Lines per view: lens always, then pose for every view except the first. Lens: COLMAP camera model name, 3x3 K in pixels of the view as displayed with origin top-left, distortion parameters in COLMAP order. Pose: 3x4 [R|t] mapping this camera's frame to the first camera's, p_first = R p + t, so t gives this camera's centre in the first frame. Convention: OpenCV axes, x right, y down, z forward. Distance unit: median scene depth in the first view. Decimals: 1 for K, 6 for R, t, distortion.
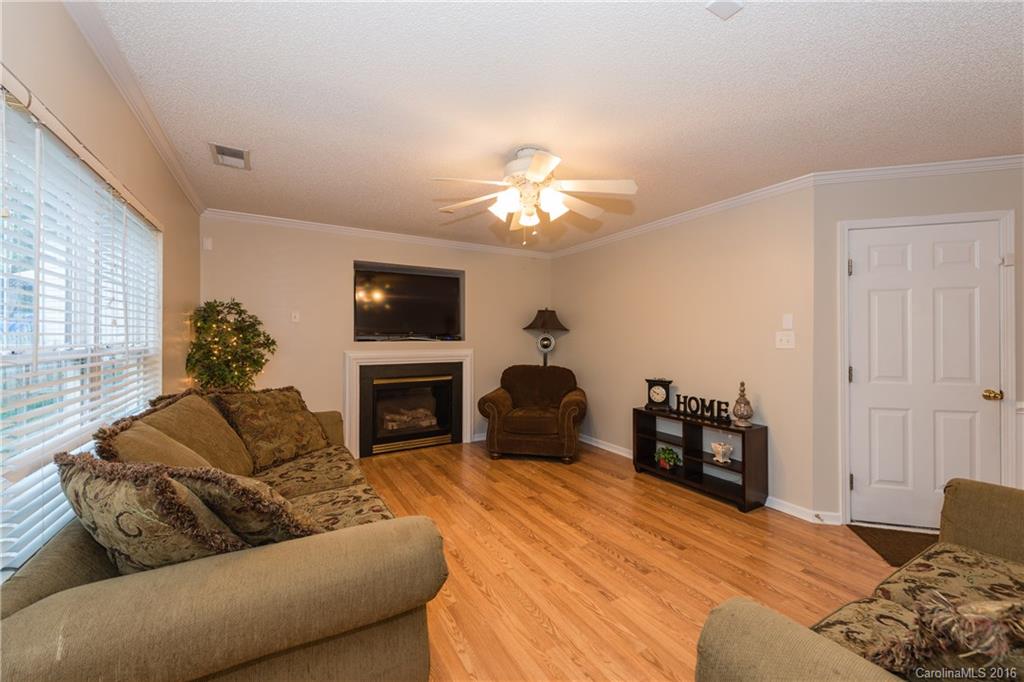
lens RADIAL K [[399.2, 0, 510.9], [0, 399.2, 334.6], [0, 0, 1]] dist [0.009792, -0.003816]
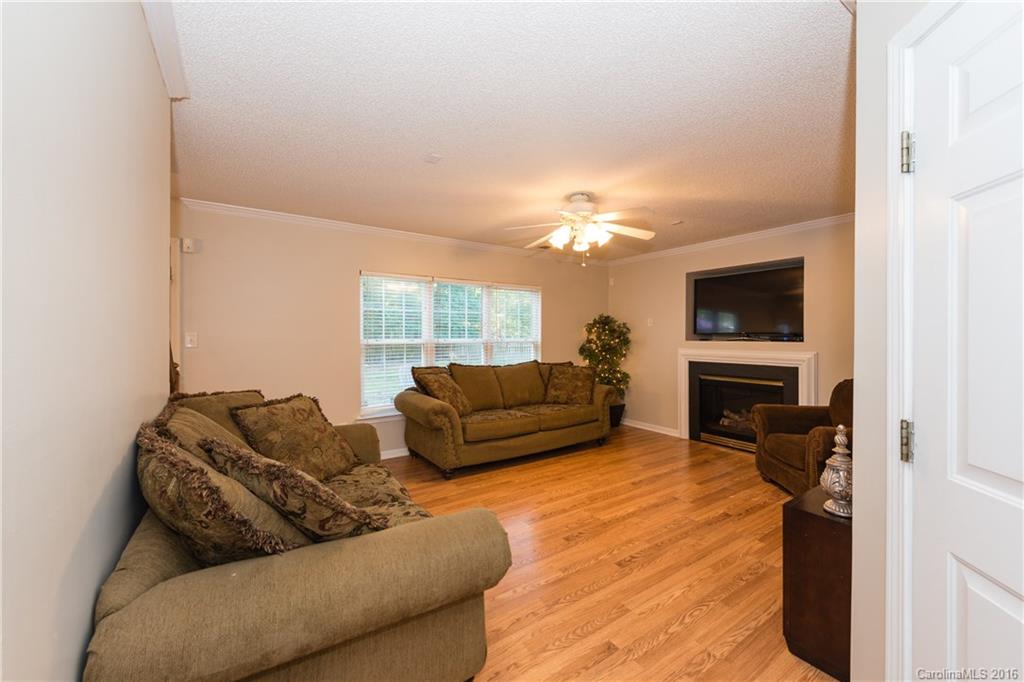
lens RADIAL K [[399.2, 0, 512.5], [0, 399.2, 338.4], [0, 0, 1]] dist [0.009792, -0.003816]
pose [[0.073104, 0.006645, -0.997302, 0.908096], [0.001143, 0.999977, 0.006747, 0.002744], [0.997324, -0.001633, 0.073095, 0.469816]]
